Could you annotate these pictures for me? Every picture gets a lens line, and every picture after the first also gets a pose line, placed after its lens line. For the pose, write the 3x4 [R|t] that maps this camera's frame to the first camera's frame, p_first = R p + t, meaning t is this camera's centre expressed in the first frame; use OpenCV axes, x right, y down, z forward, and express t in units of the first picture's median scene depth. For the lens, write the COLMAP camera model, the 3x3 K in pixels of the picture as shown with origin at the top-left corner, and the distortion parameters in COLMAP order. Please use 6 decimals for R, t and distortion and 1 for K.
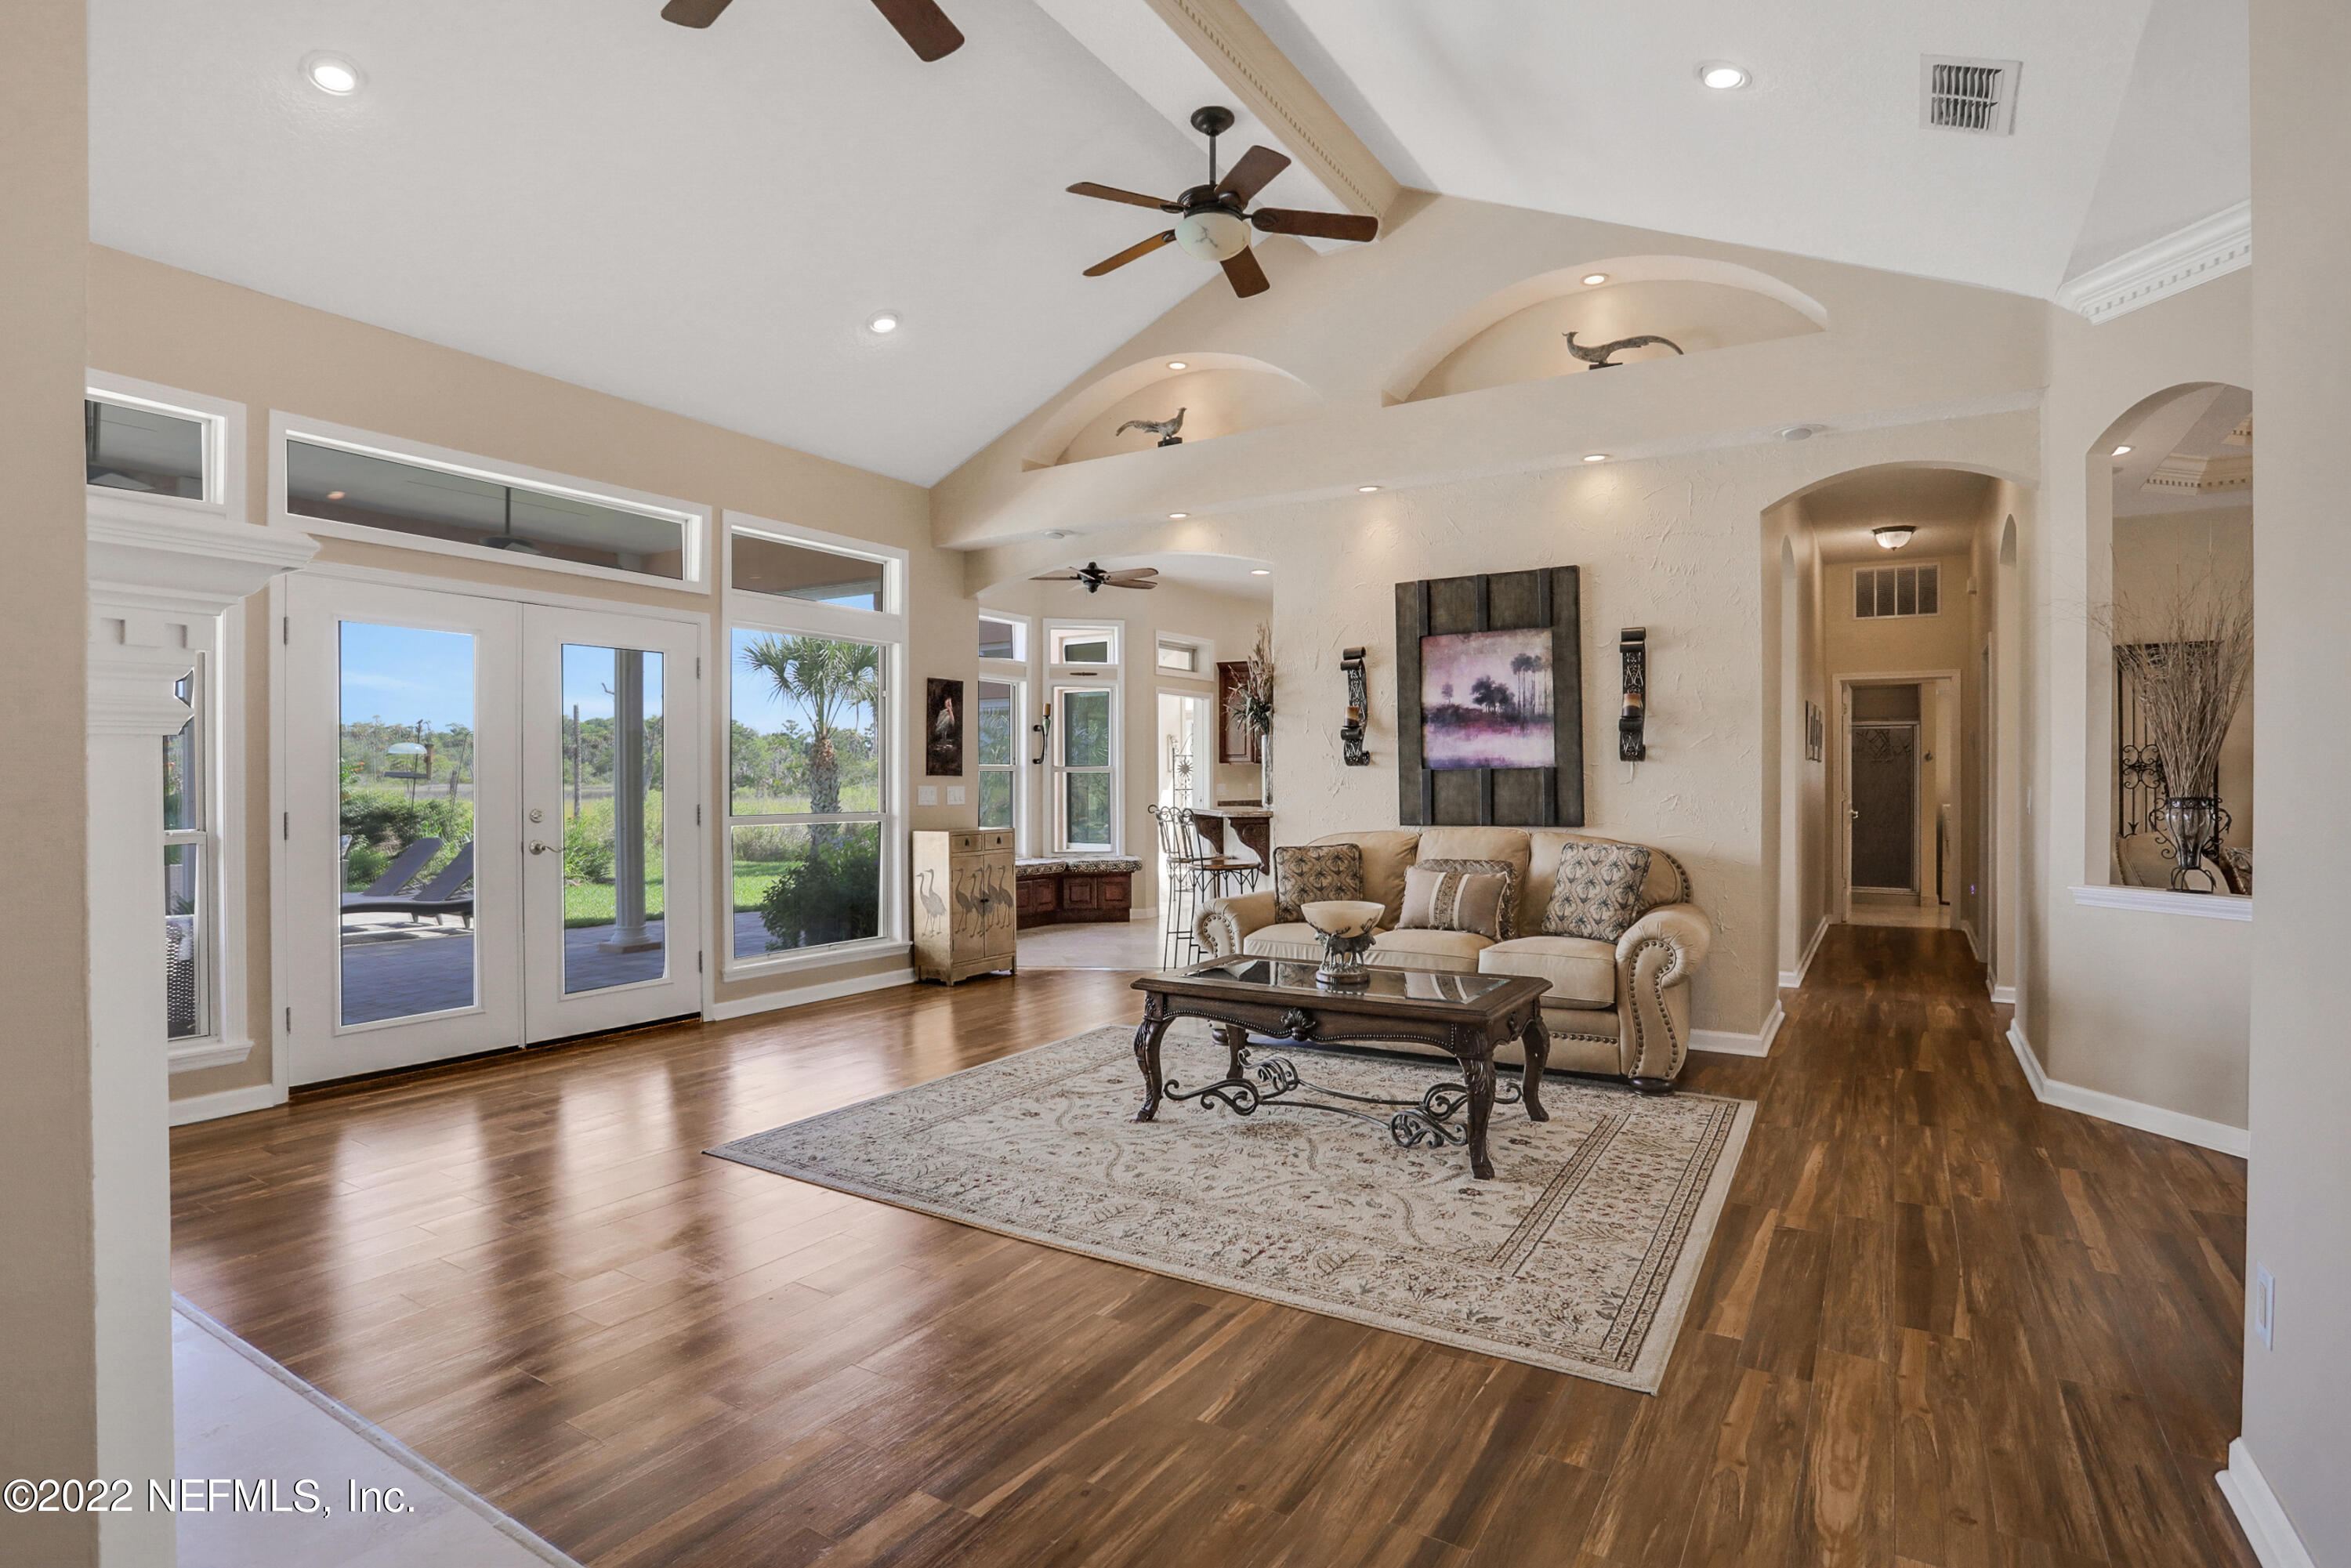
lens RADIAL K [[1162.8, 0, 1175.5], [0, 1162.8, 784.0], [0, 0, 1]] dist [-0.065431, 0.022104]
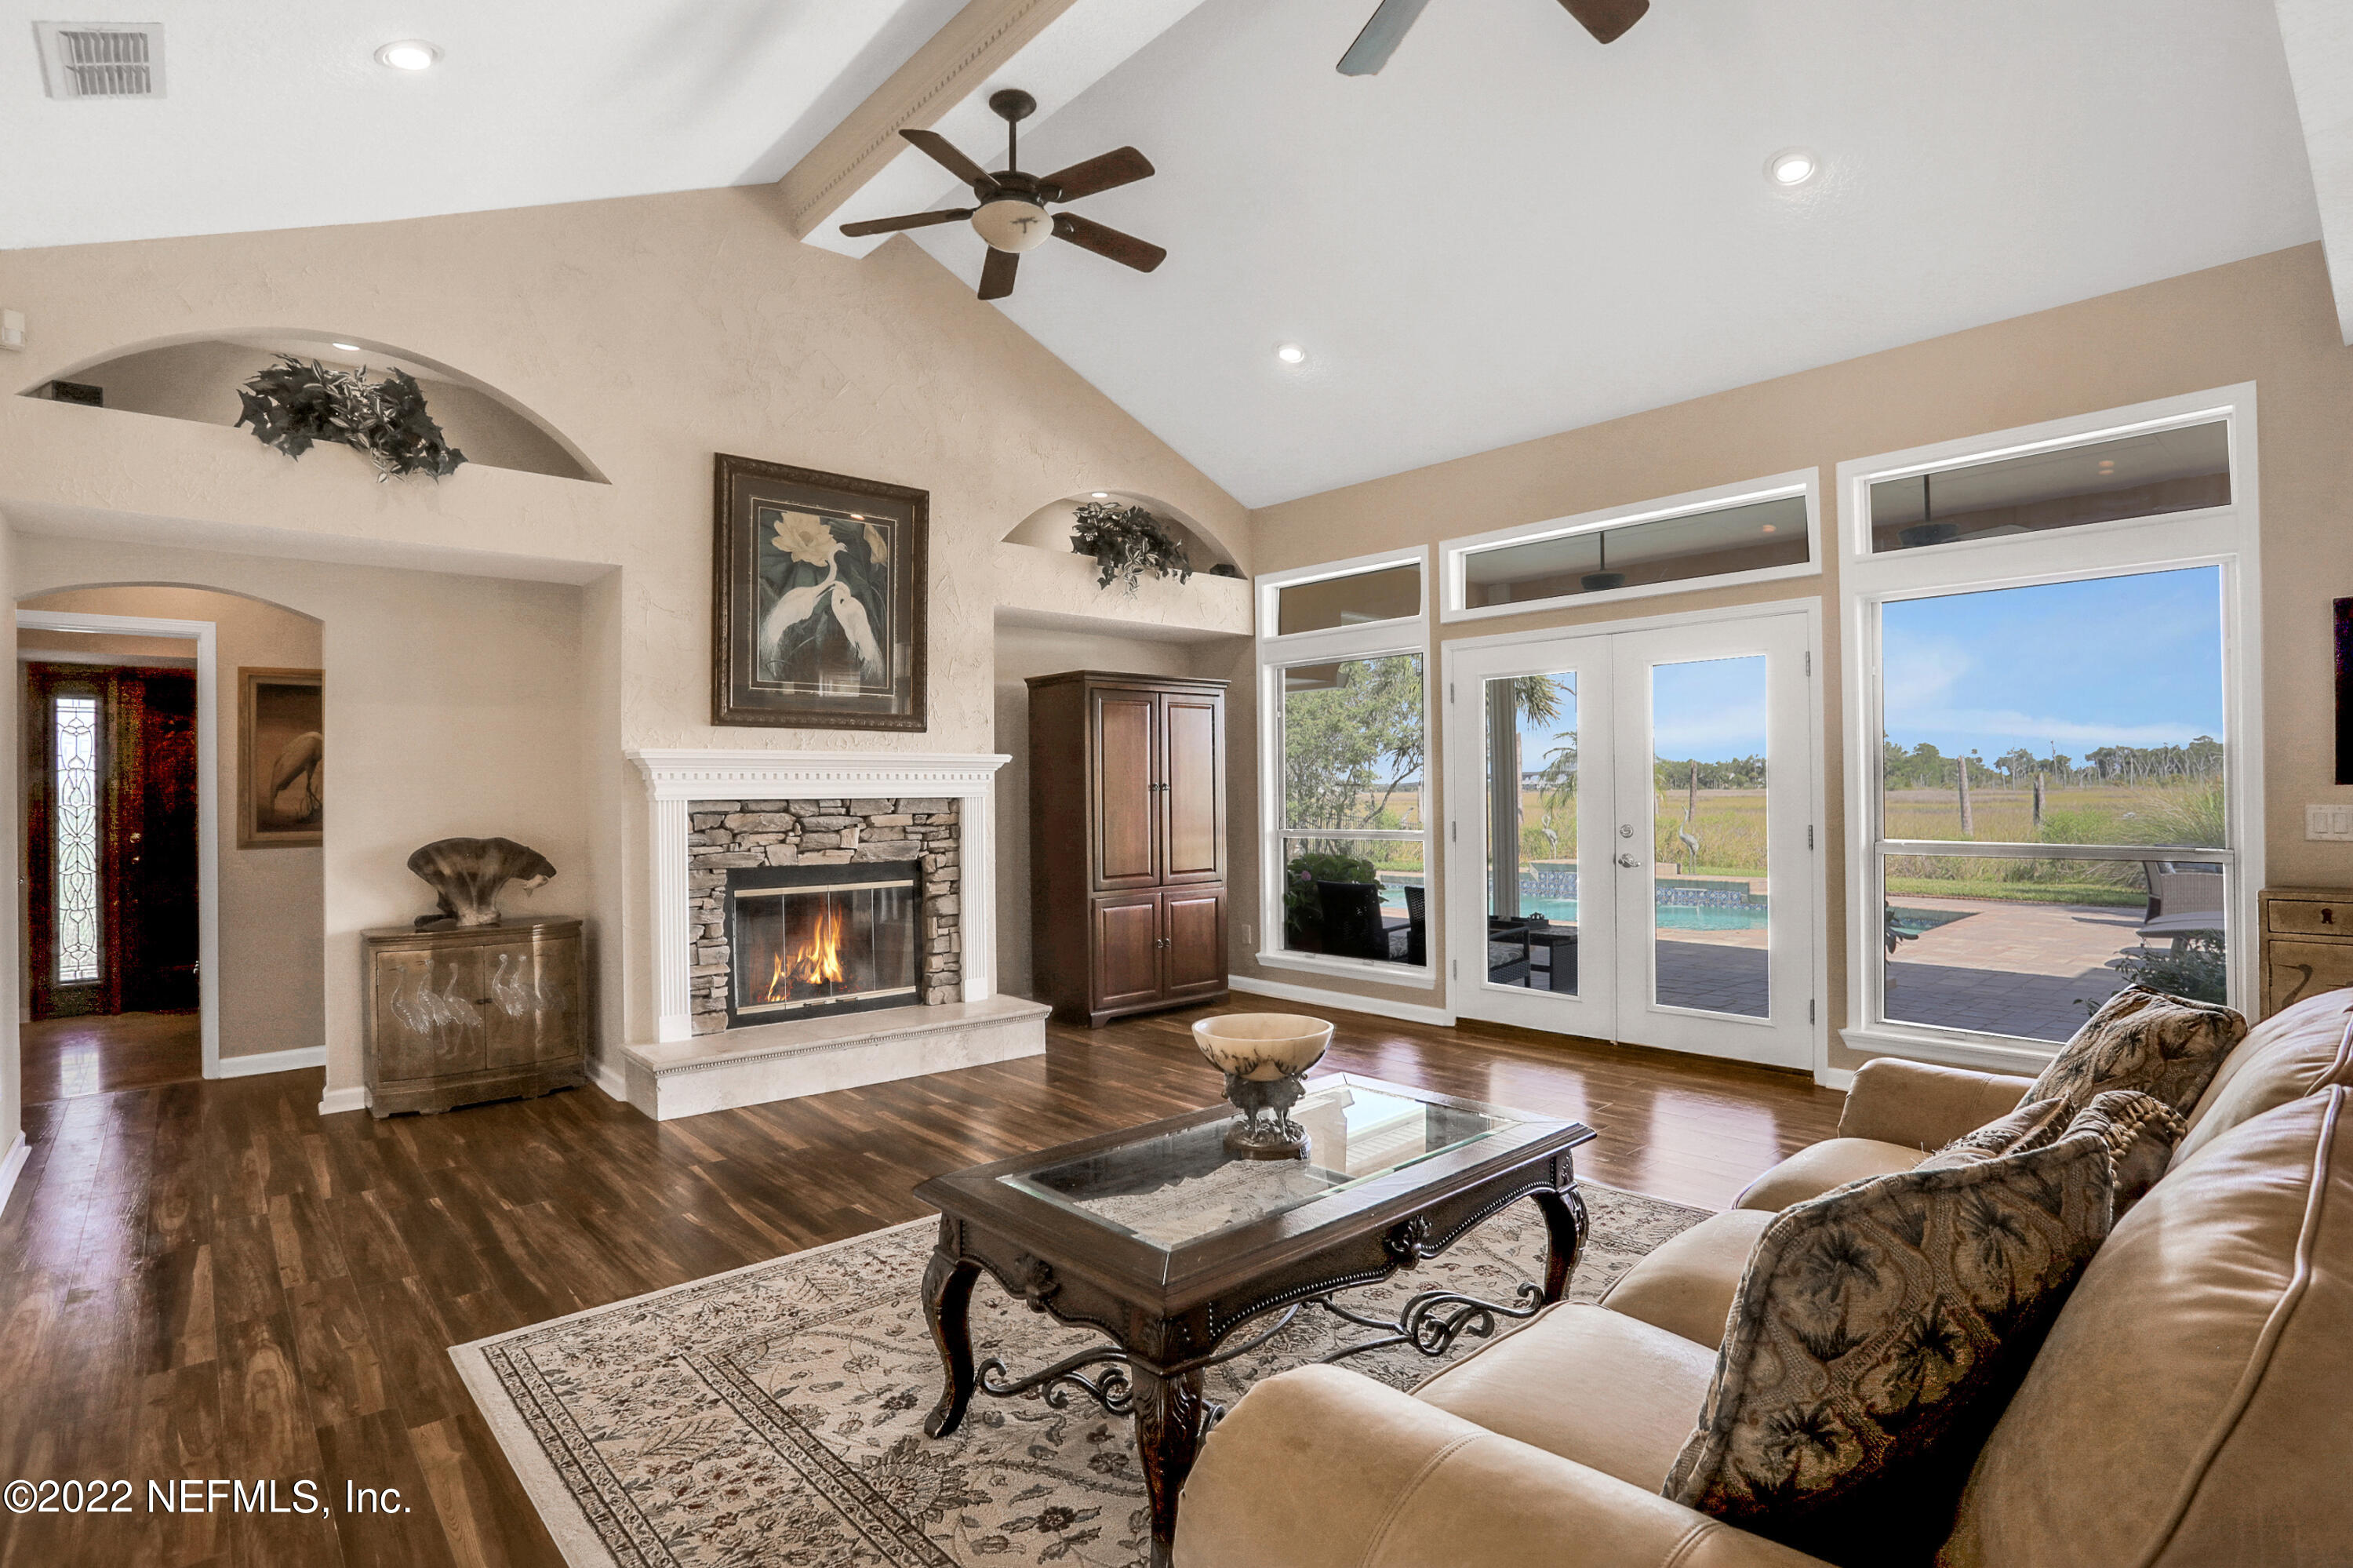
lens RADIAL K [[1163.9, 0, 1176.5], [0, 1163.9, 784.0], [0, 0, 1]] dist [-0.065431, 0.022104]
pose [[-0.283102, -0.005480, -0.959074, 1.047833], [0.010392, 0.999907, -0.008781, -0.016535], [0.959034, -0.012453, -0.283019, 1.627644]]
